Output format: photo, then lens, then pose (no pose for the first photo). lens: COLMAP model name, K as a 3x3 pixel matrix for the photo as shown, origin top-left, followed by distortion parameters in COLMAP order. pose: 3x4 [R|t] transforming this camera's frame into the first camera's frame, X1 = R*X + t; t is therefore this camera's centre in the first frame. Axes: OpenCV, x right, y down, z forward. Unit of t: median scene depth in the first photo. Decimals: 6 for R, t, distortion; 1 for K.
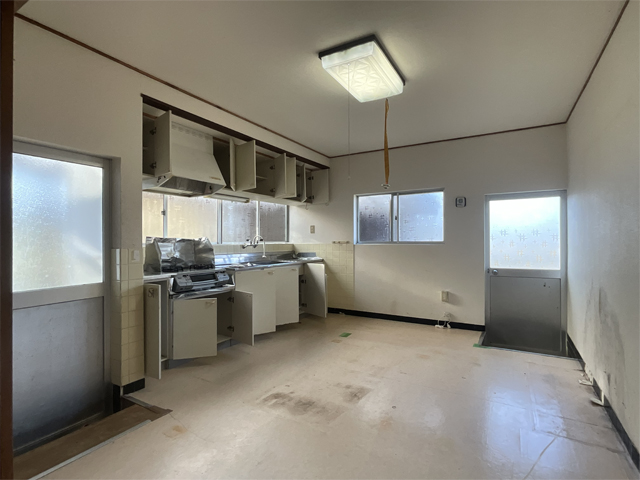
lens RADIAL K [[324.3, 0, 322.5], [0, 324.3, 243.1], [0, 0, 1]] dist [0.003136, 0.000450]
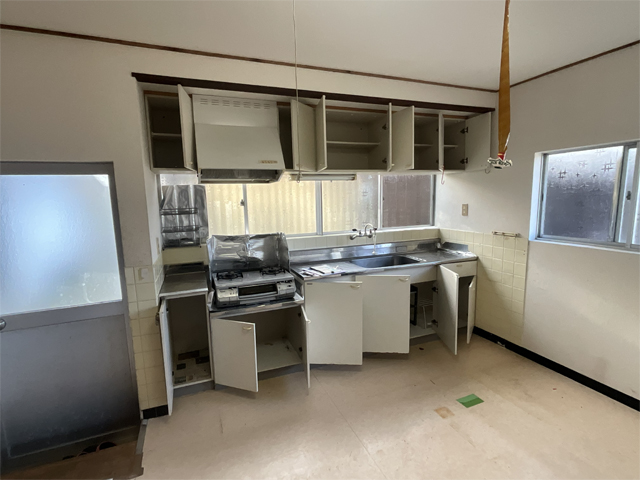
lens RADIAL K [[324.3, 0, 322.5], [0, 324.3, 243.1], [0, 0, 1]] dist [0.003136, 0.000450]
pose [[0.786437, 0.077531, -0.612785, 0.185111], [0.014950, 0.989411, 0.144369, -0.091876], [0.617489, -0.122698, 0.776951, 0.361078]]
